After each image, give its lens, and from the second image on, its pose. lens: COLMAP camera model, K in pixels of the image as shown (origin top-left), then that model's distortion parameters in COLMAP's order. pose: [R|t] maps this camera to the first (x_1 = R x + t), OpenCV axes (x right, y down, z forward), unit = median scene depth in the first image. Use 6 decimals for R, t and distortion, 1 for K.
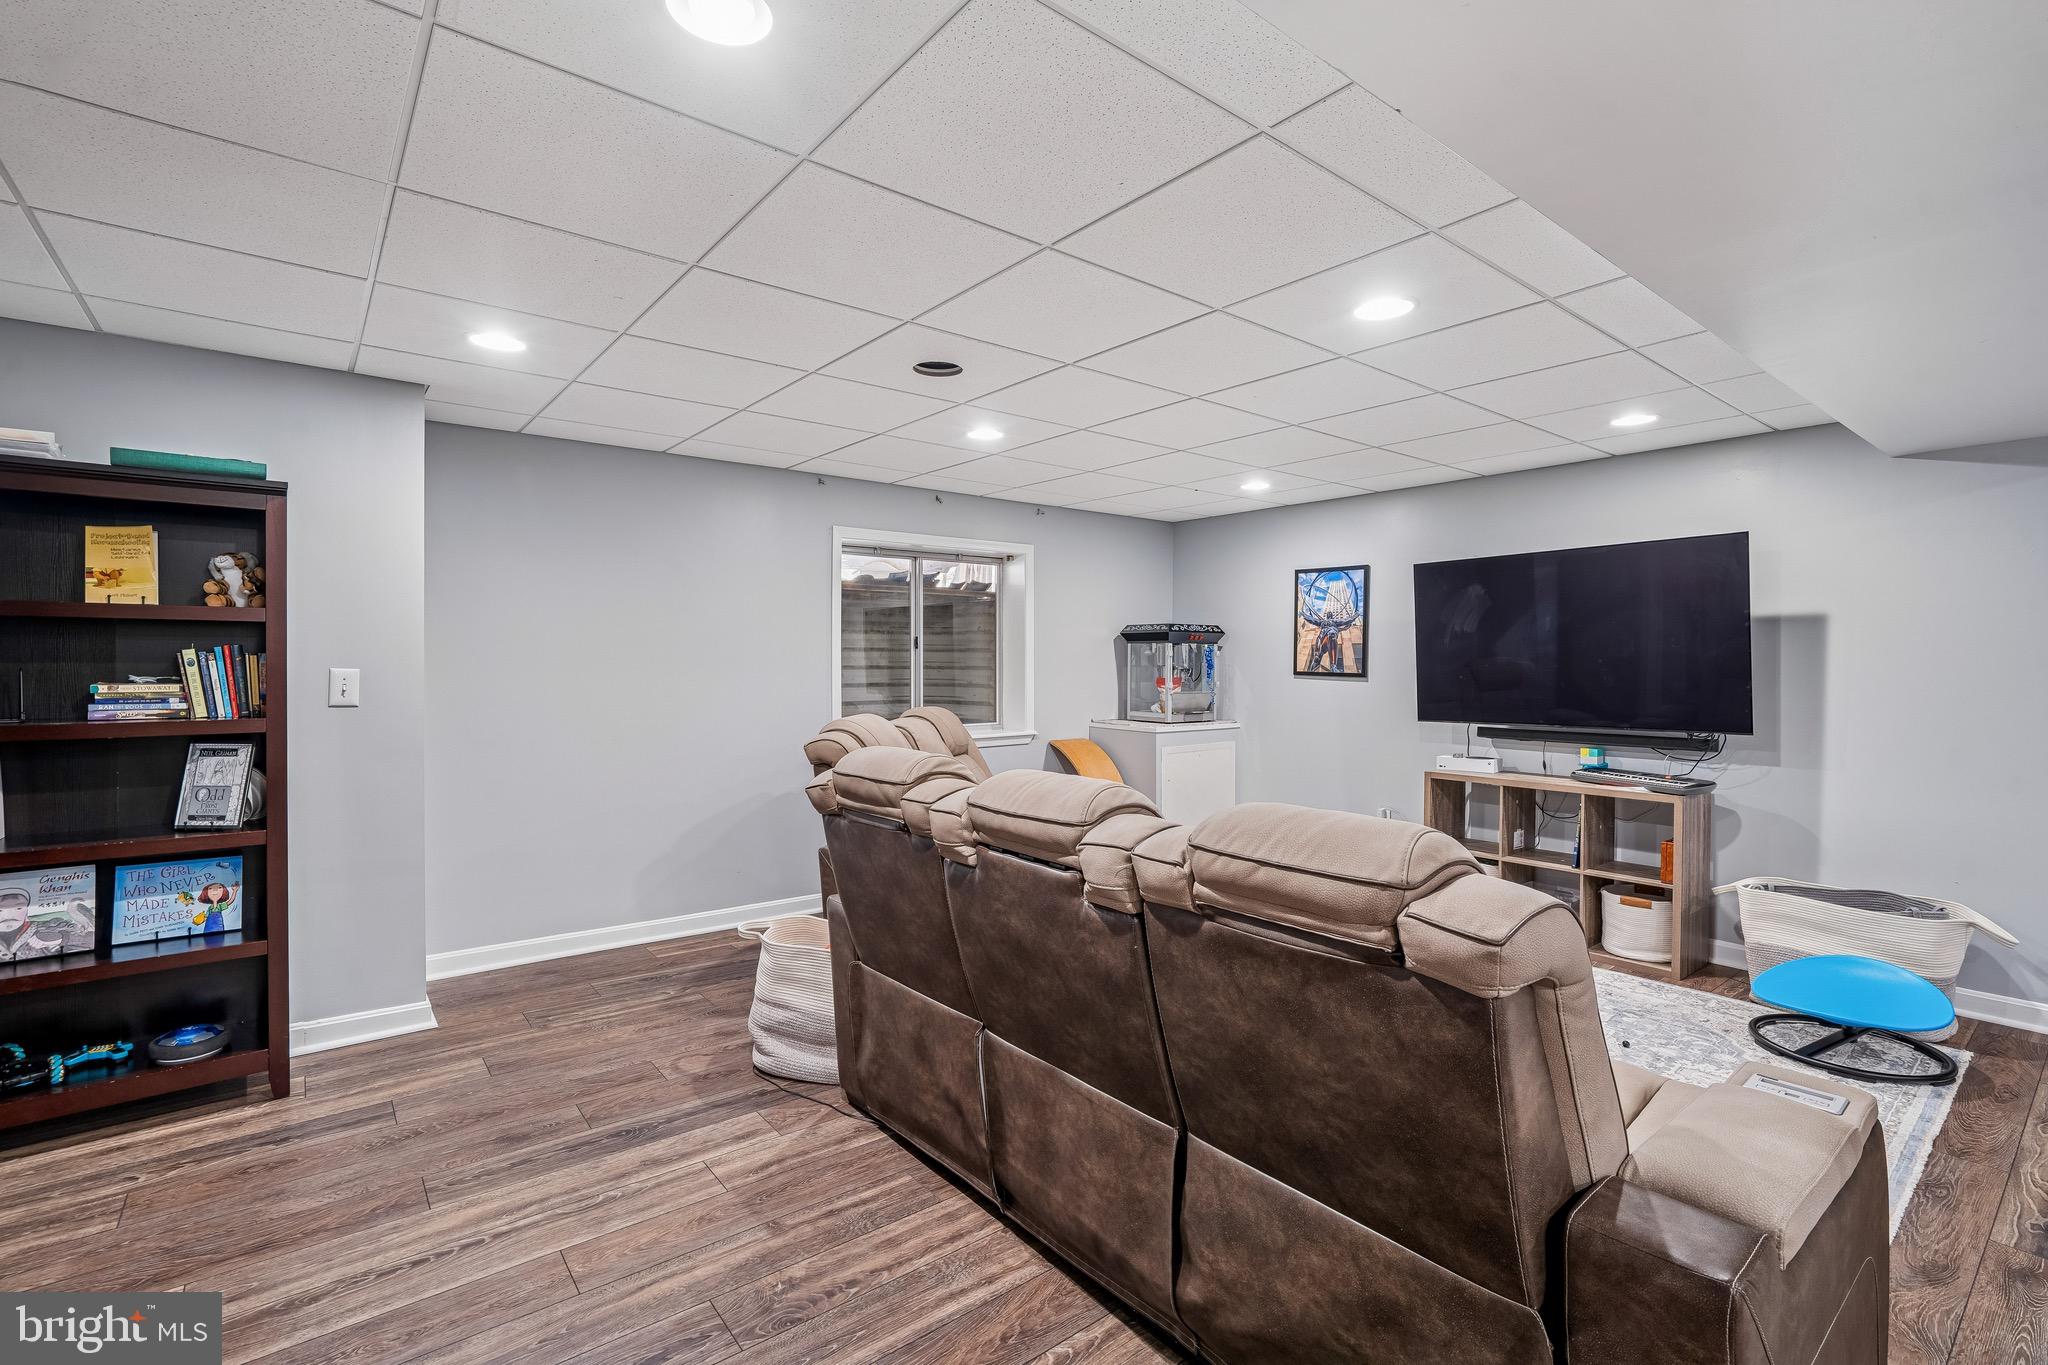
lens RADIAL K [[932.2, 0, 1020.4], [0, 932.2, 672.1], [0, 0, 1]] dist [-0.024587, 0.008588]
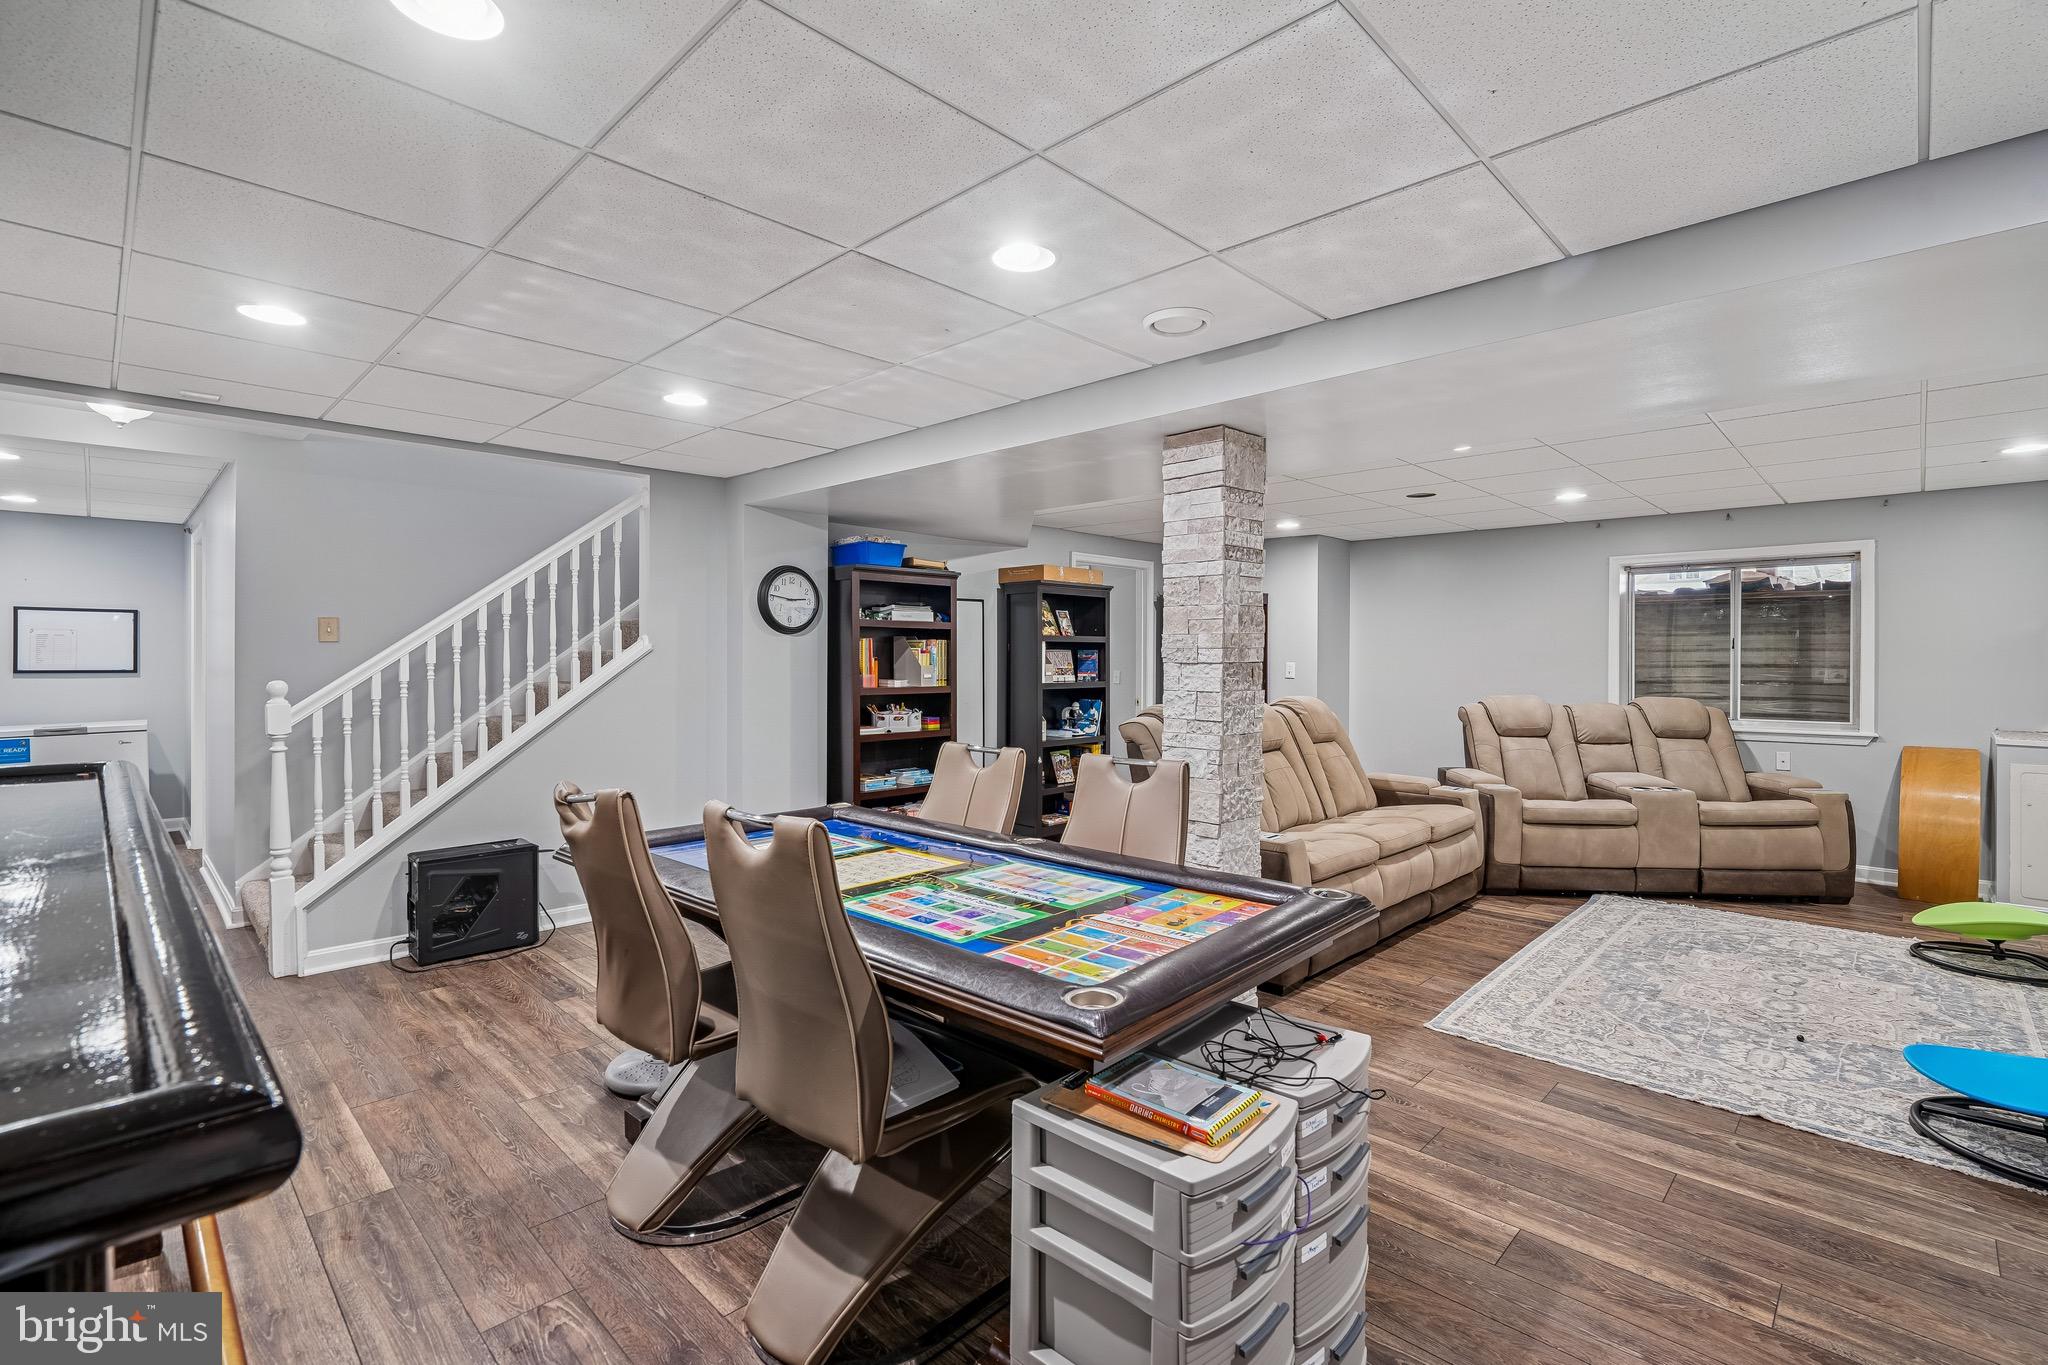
lens RADIAL K [[932.2, 0, 1022.7], [0, 932.2, 664.9], [0, 0, 1]] dist [-0.024587, 0.008588]
pose [[0.130764, 0.009040, -0.991372, 1.433438], [-0.014517, 0.999869, 0.007203, -0.000755], [0.991307, 0.013450, 0.130878, 0.014276]]
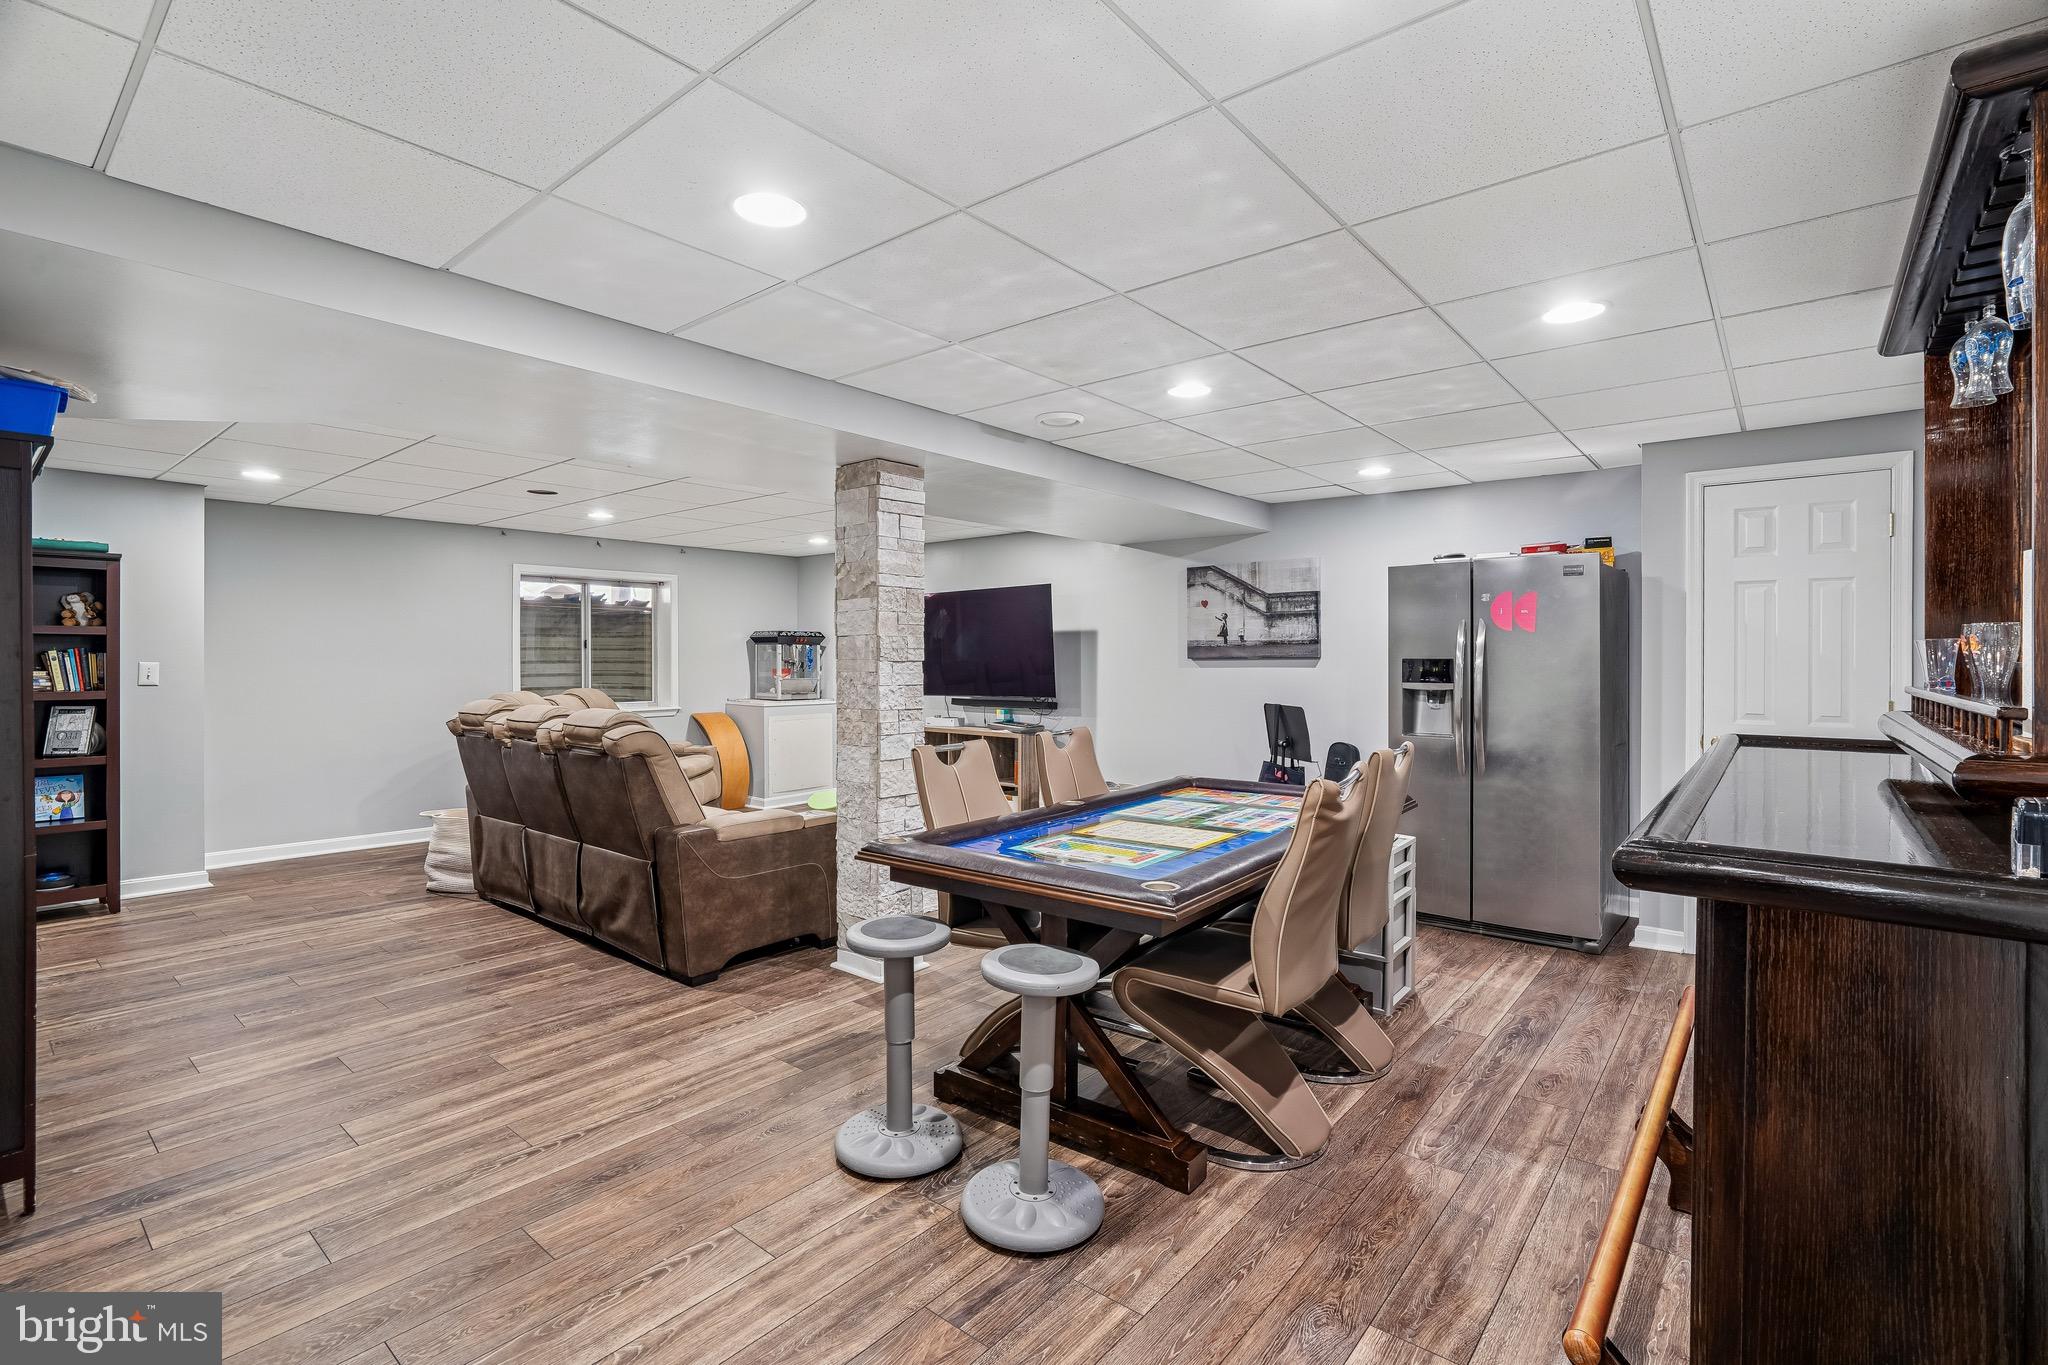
lens RADIAL K [[932.2, 0, 1030.2], [0, 932.2, 664.2], [0, 0, 1]] dist [-0.024587, 0.008588]
pose [[0.976775, -0.002472, 0.214255, 0.398840], [0.003395, 0.999986, -0.003937, 0.010463], [-0.214243, 0.004573, 0.976770, -0.834088]]
